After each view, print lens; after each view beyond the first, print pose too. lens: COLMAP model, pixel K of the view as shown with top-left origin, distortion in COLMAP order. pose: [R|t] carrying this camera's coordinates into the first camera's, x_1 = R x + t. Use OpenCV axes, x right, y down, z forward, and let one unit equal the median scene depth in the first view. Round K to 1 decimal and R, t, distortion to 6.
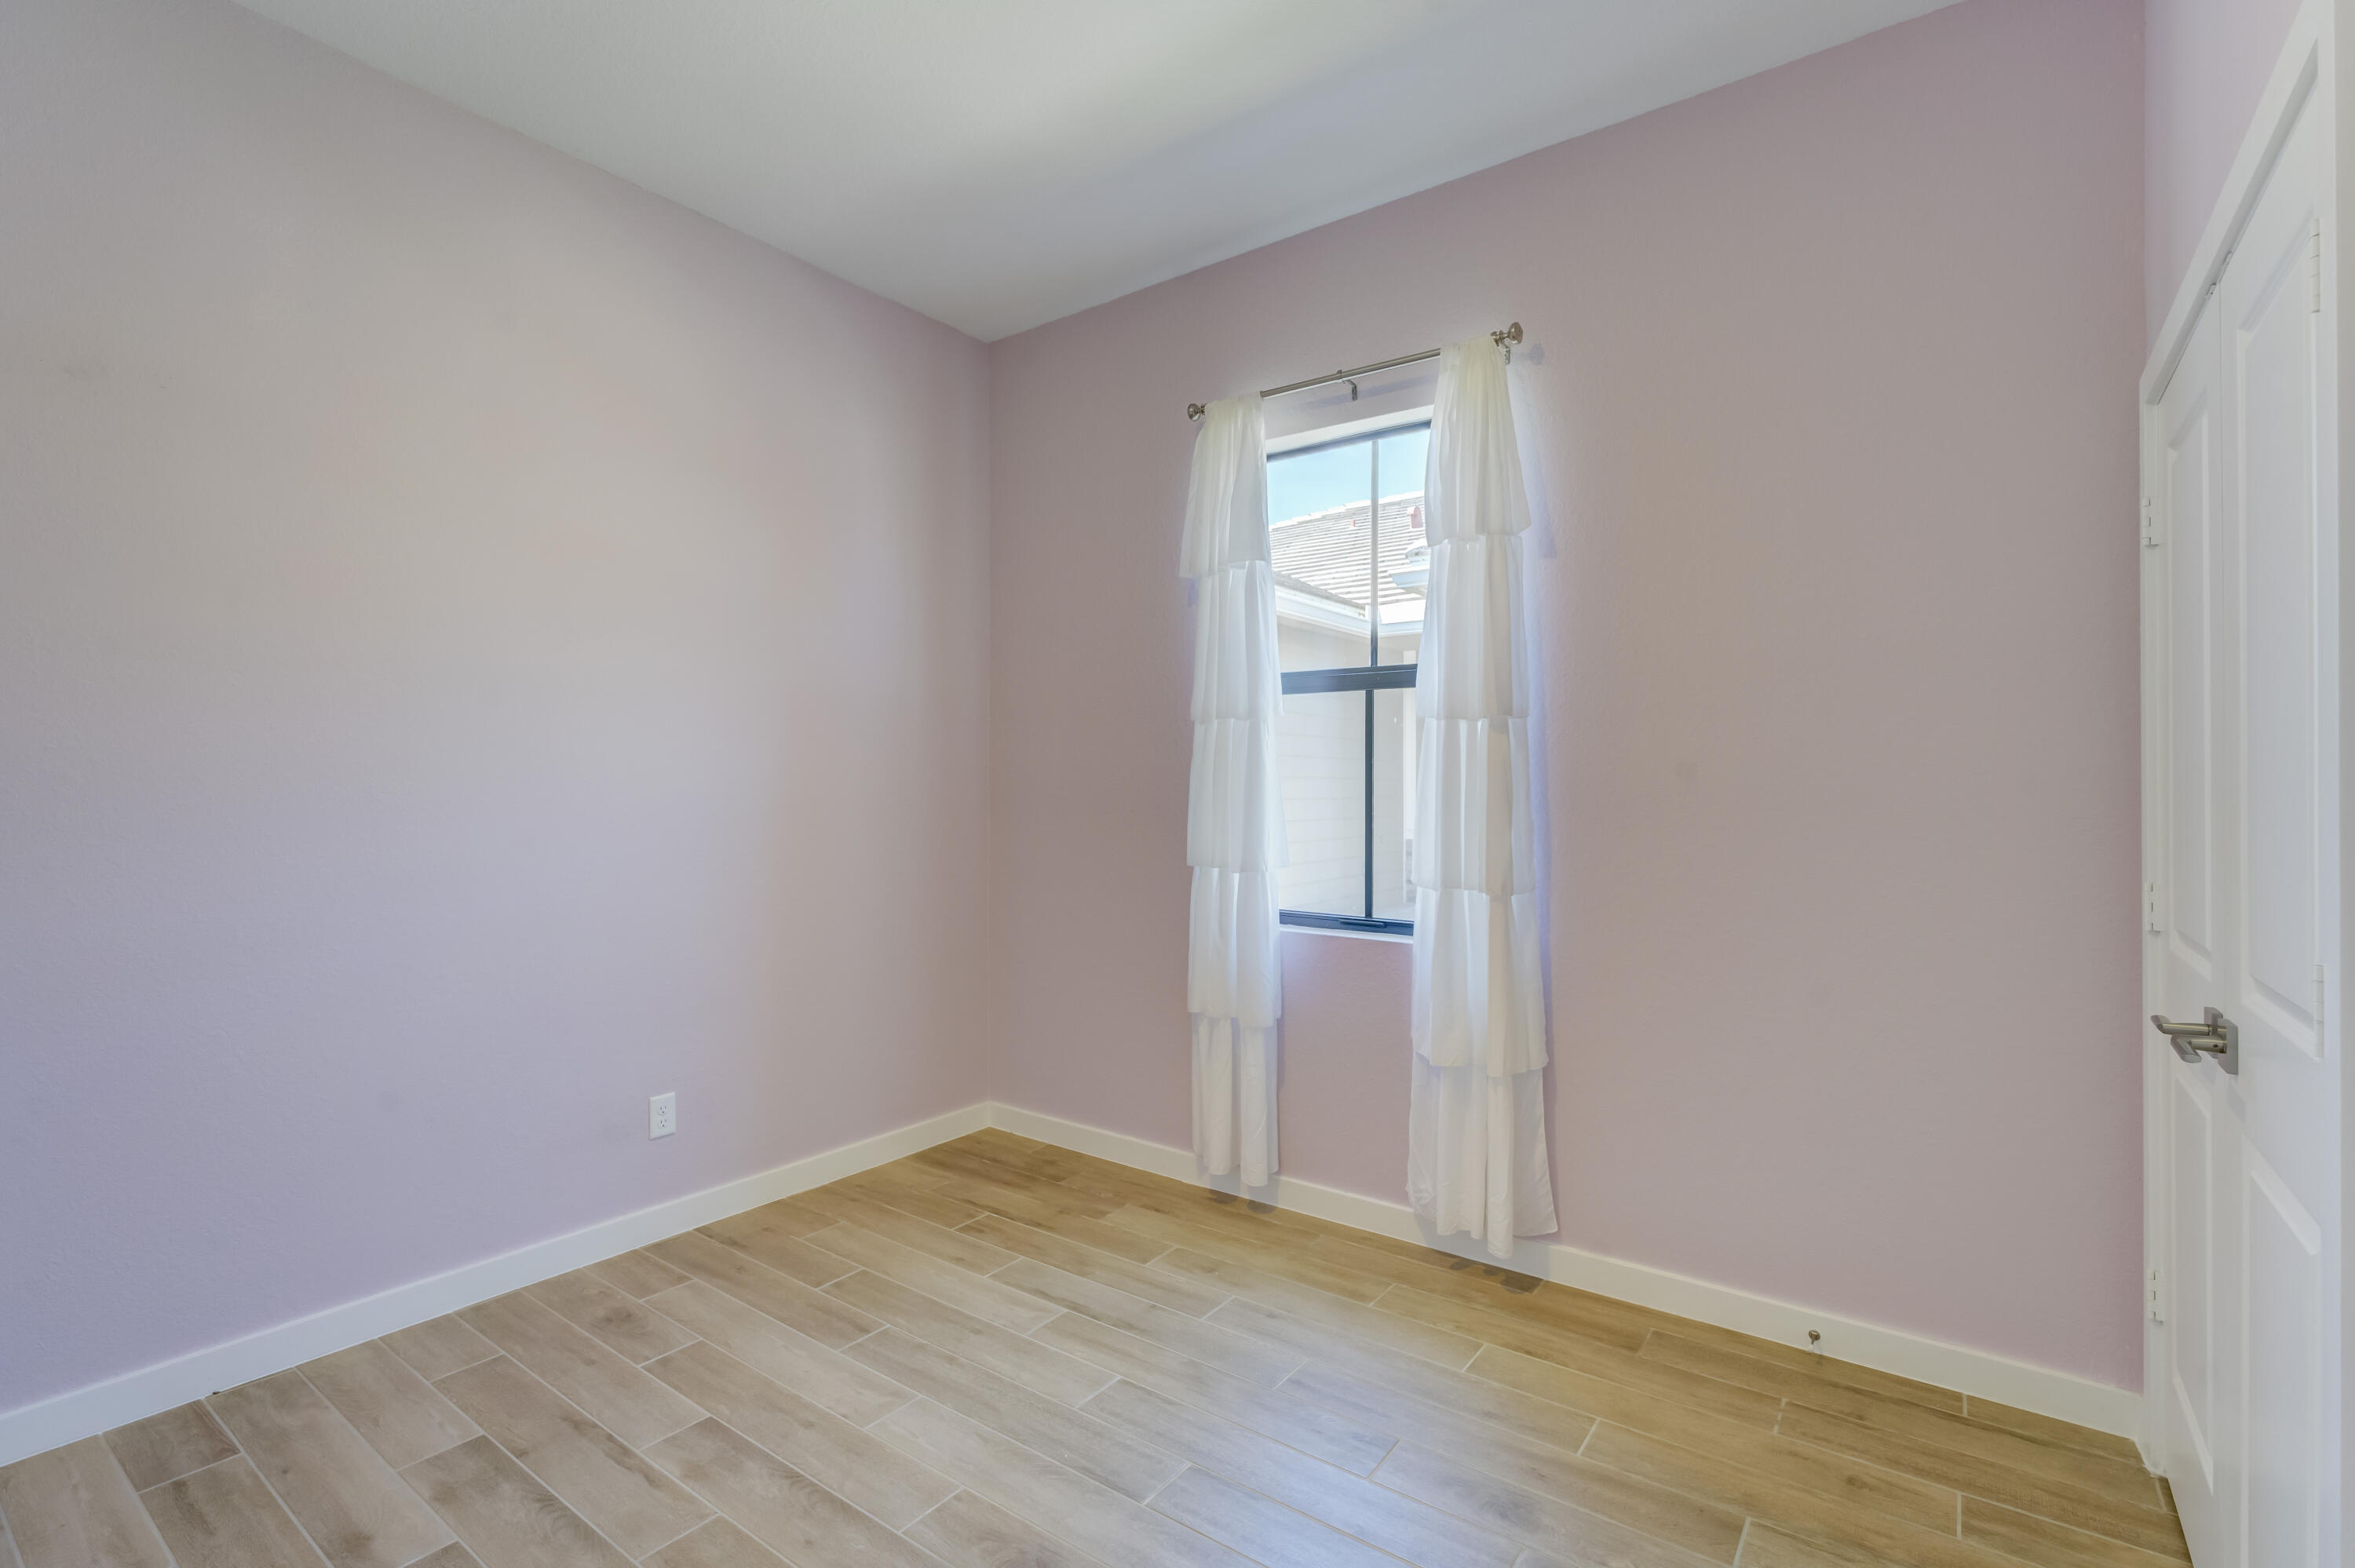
lens RADIAL K [[1060.6, 0, 1185.3], [0, 1060.6, 781.0], [0, 0, 1]] dist [0.001511, -0.000889]
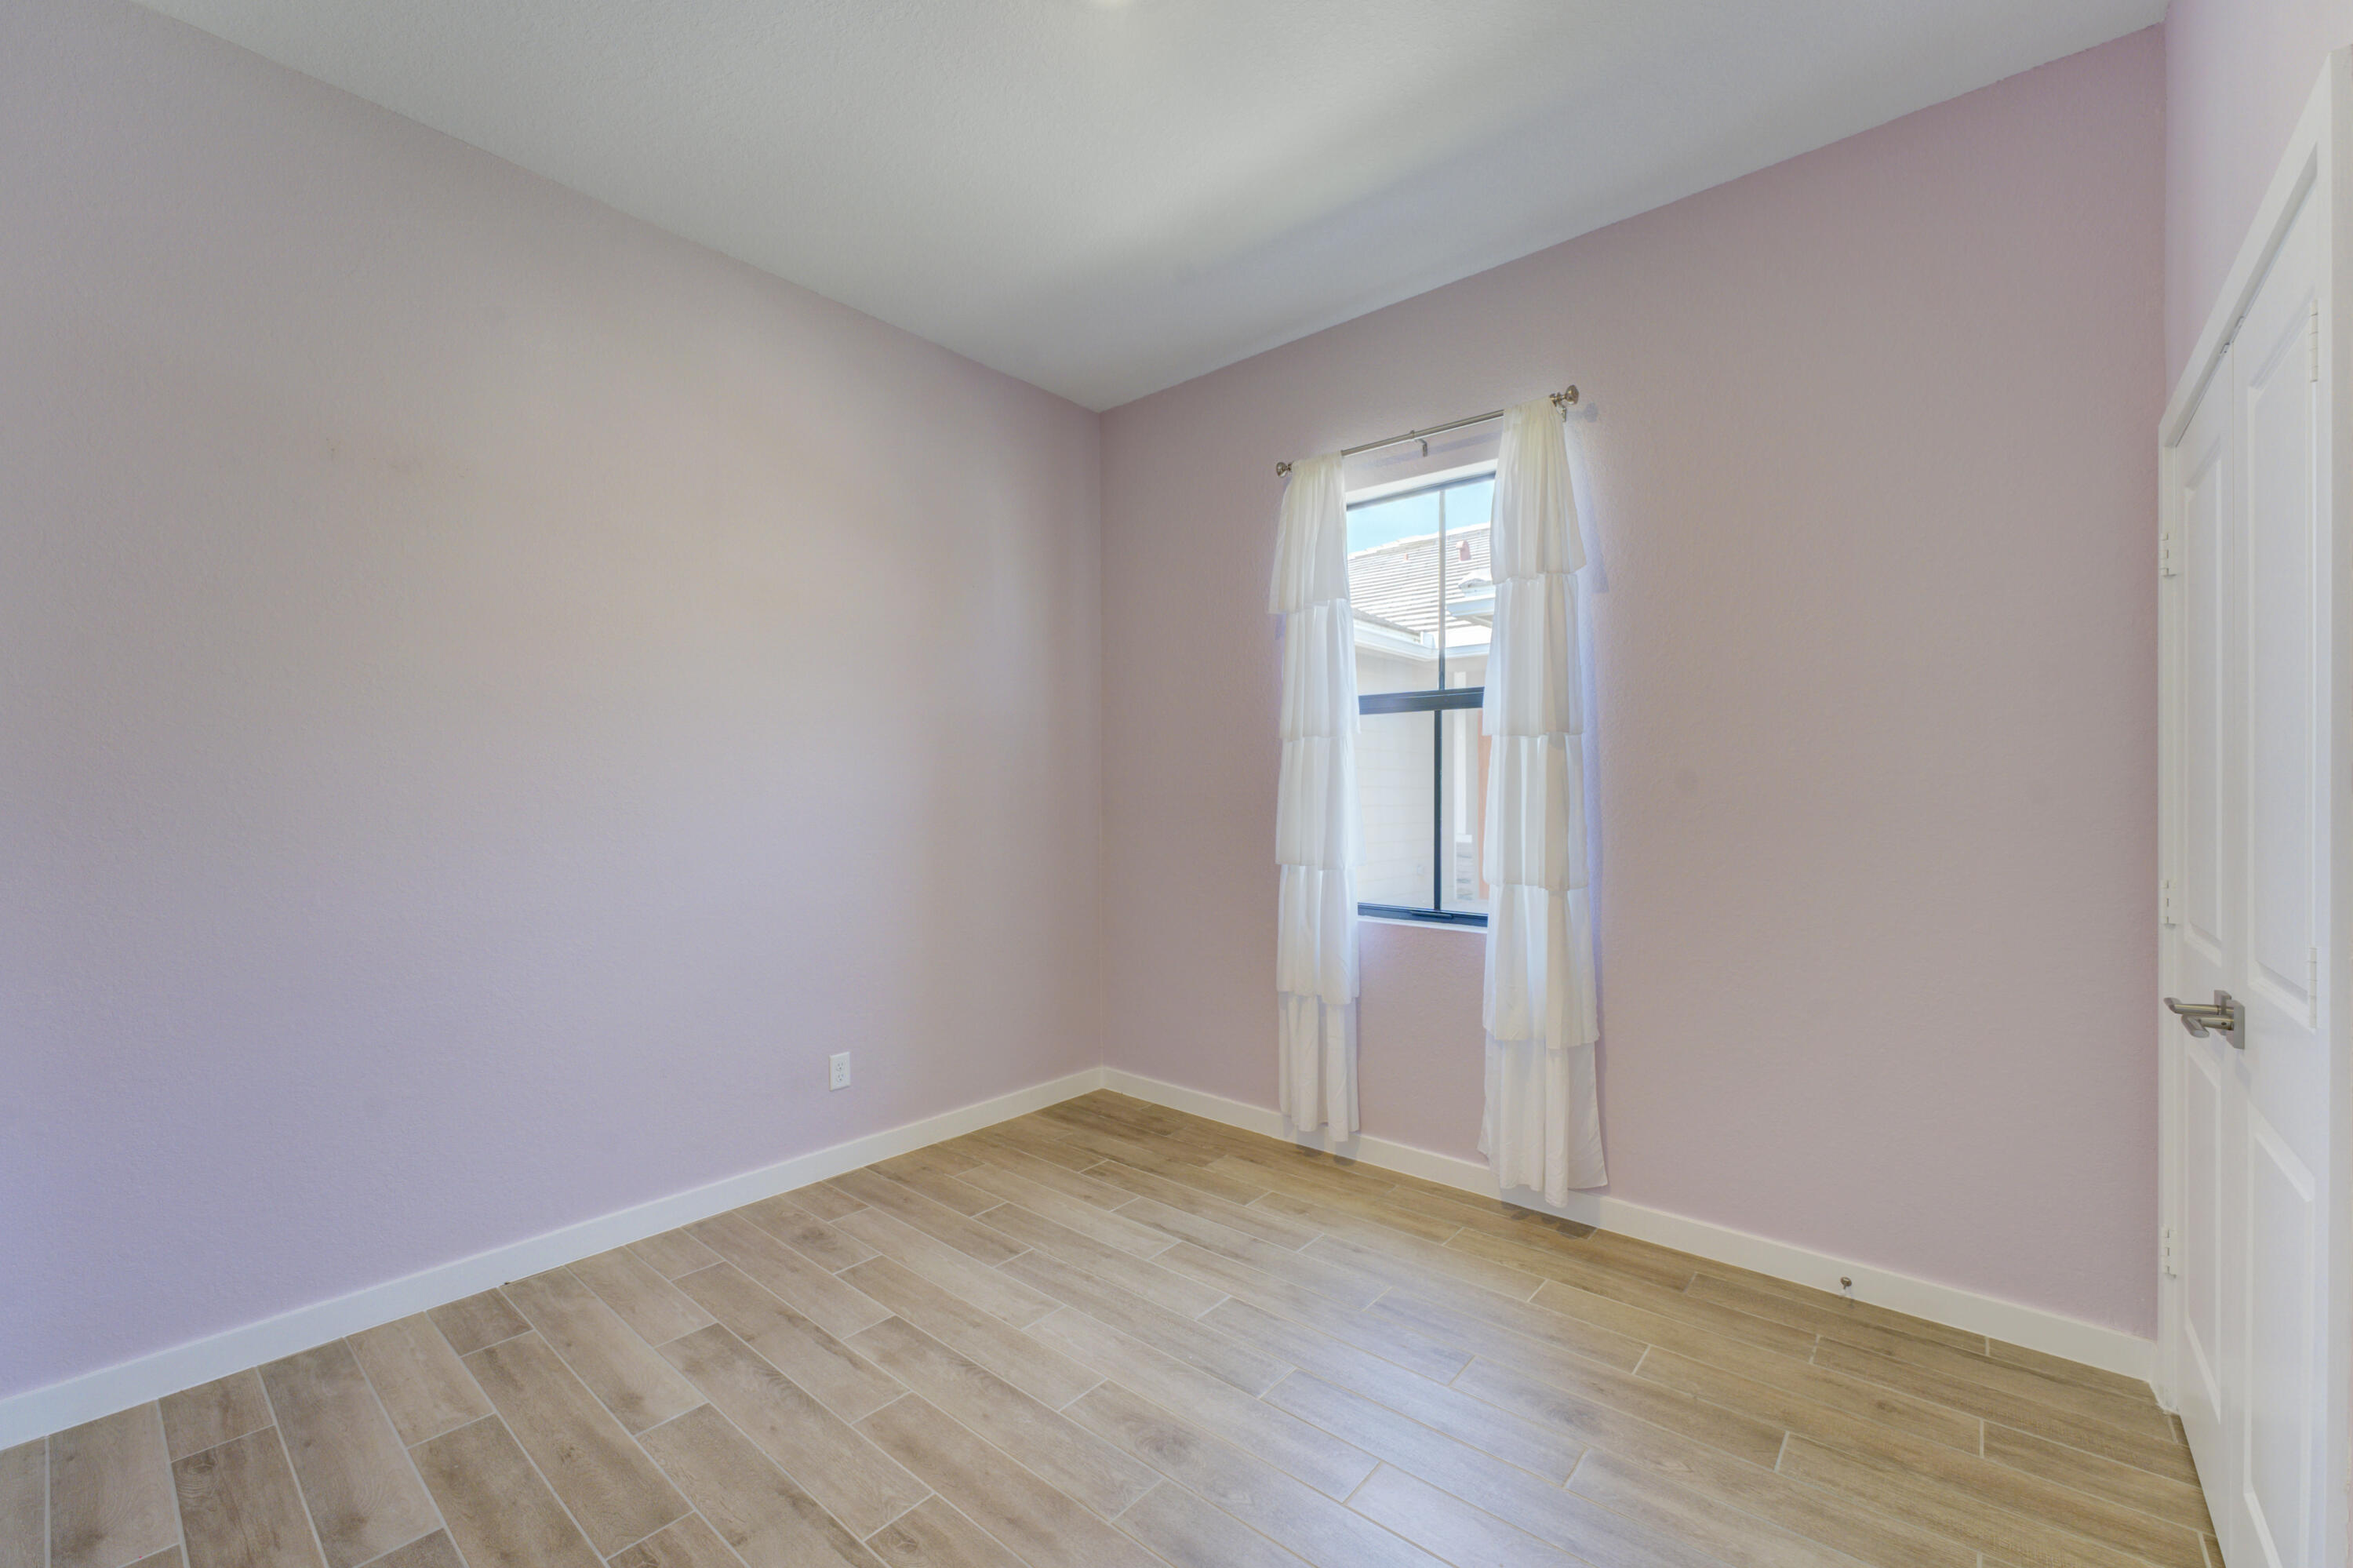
lens RADIAL K [[949.5, 0, 1183.3], [0, 949.5, 798.7], [0, 0, 1]] dist [0.001265, -0.000437]
pose [[0.997532, -0.002235, -0.070176, -0.034516], [0.002850, 0.999958, 0.008661, -0.000798], [0.070154, -0.008840, 0.997497, -0.046993]]
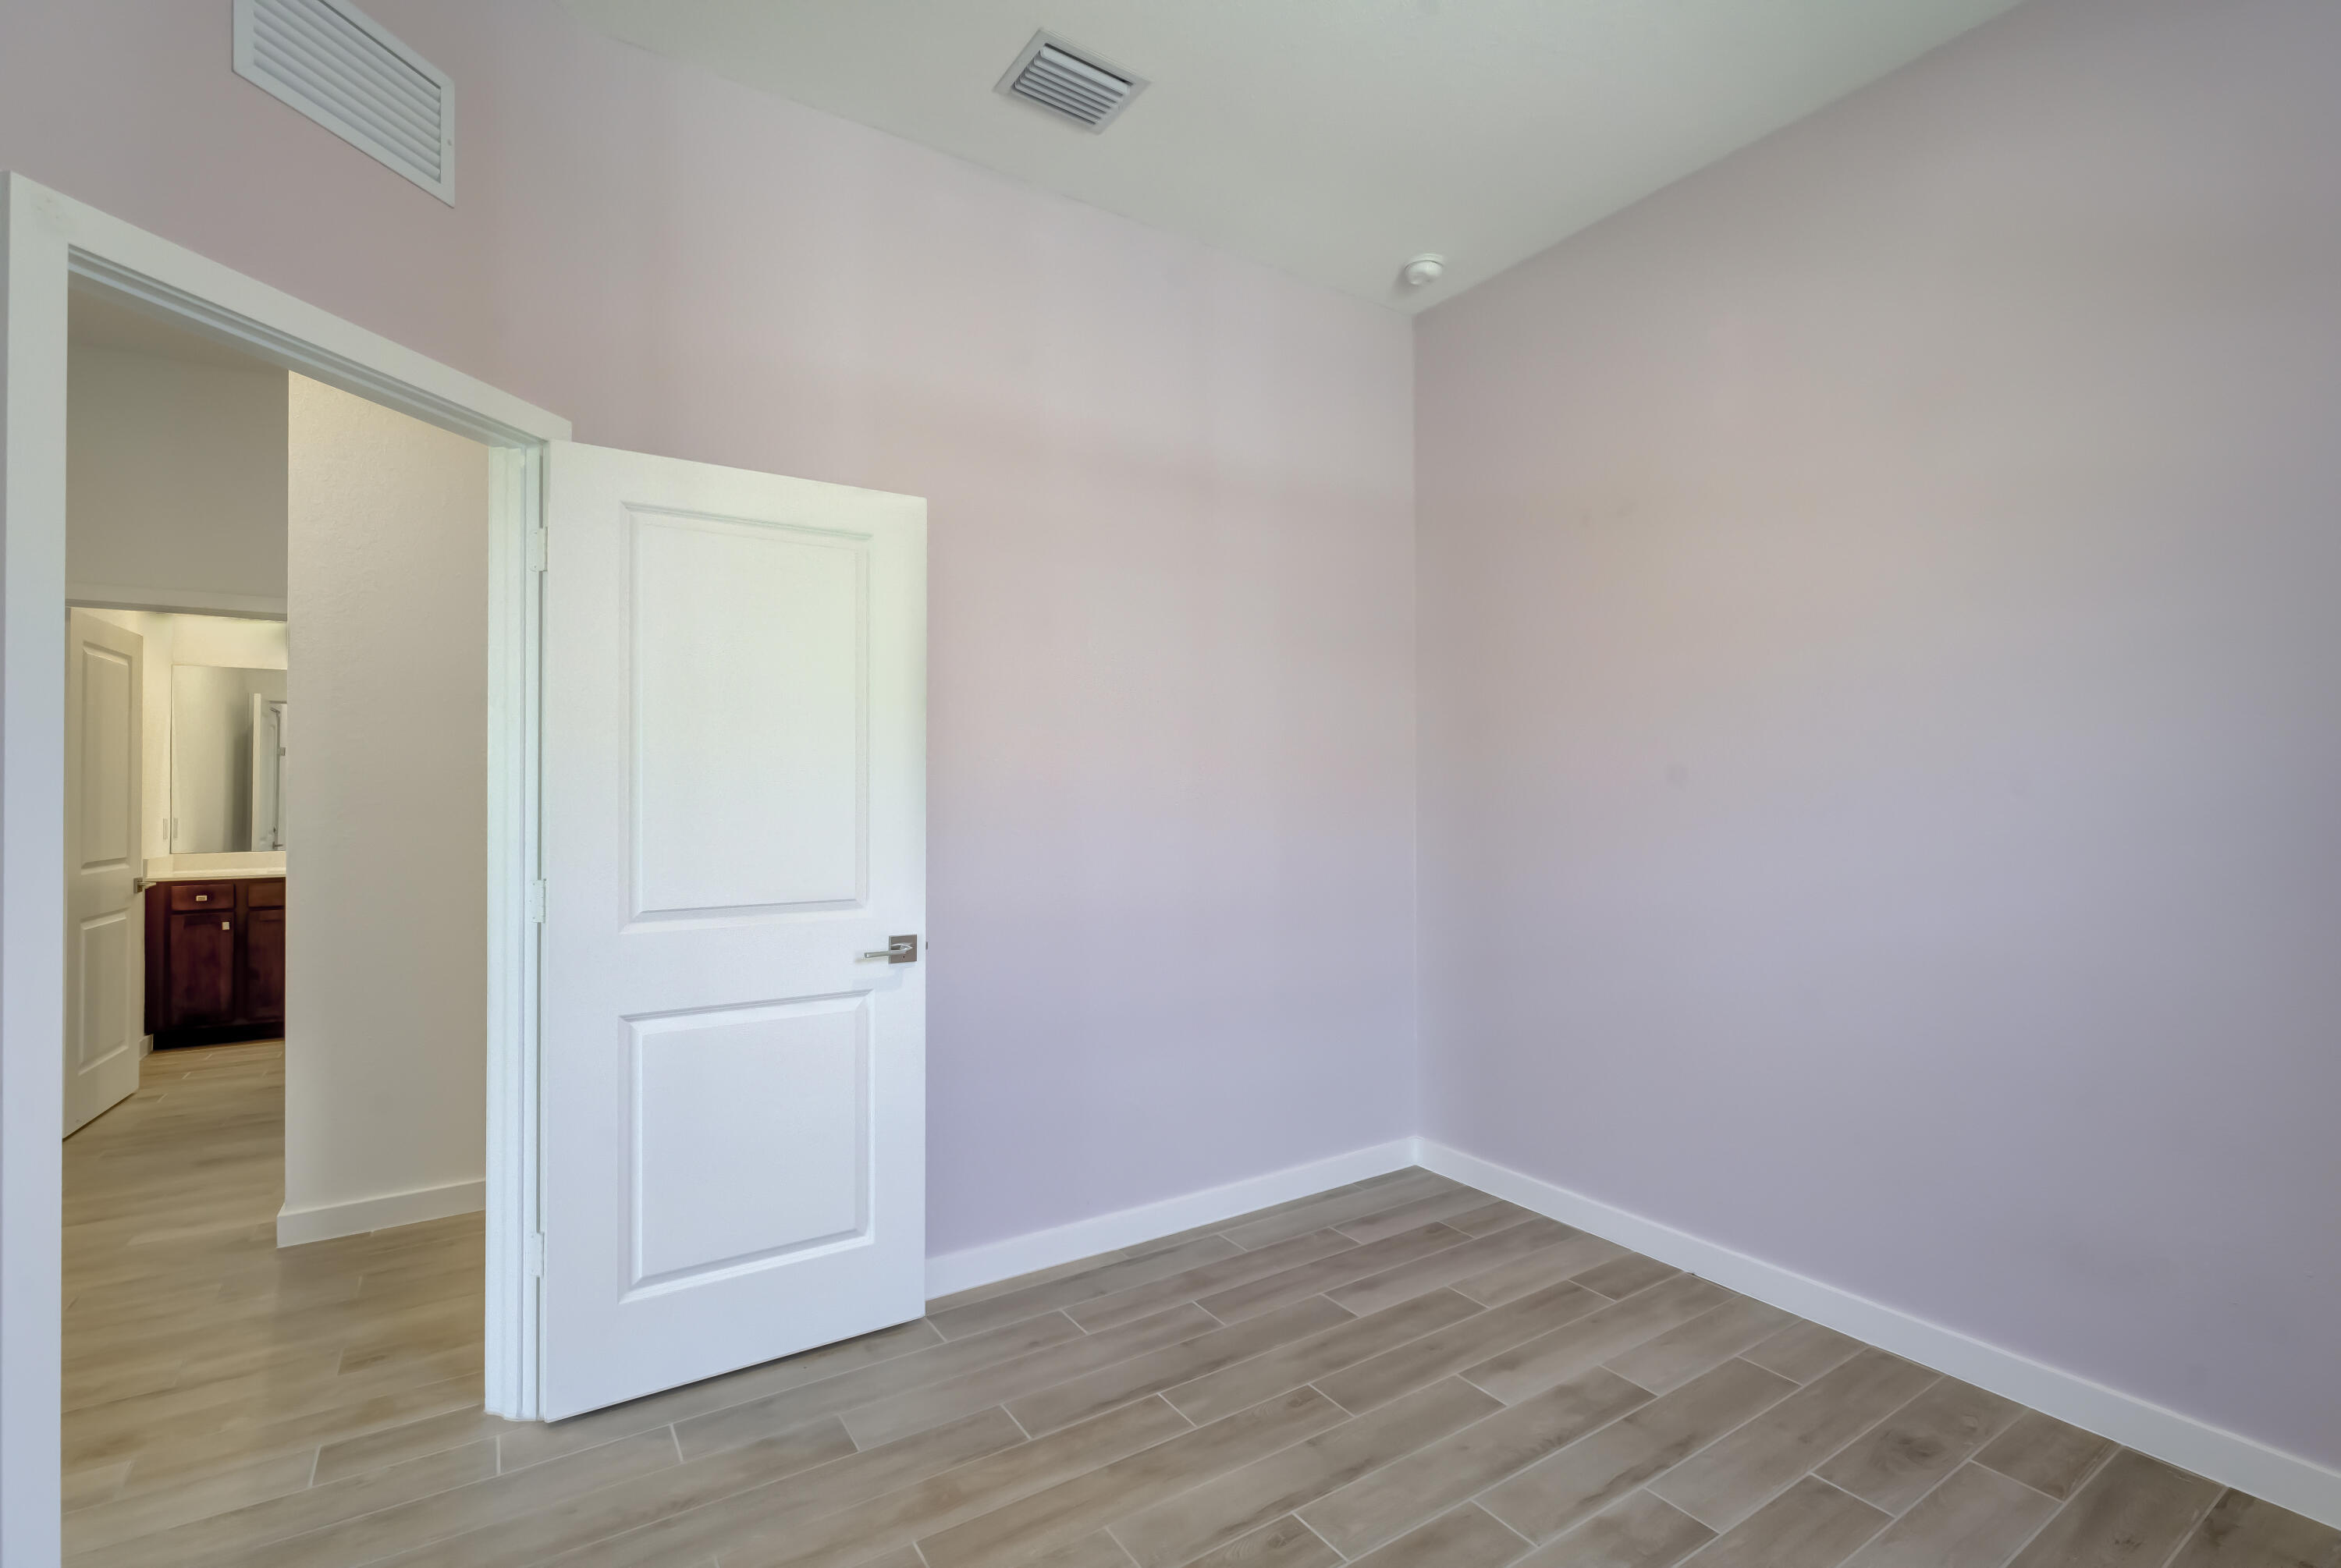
lens RADIAL K [[1054.2, 0, 1169.8], [0, 1054.2, 785.2], [0, 0, 1]] dist [0.001511, -0.000889]
pose [[-0.346441, -0.006983, -0.938046, 0.424804], [0.006826, 0.999927, -0.009965, 0.000777], [0.938047, -0.009855, -0.346368, 0.741160]]
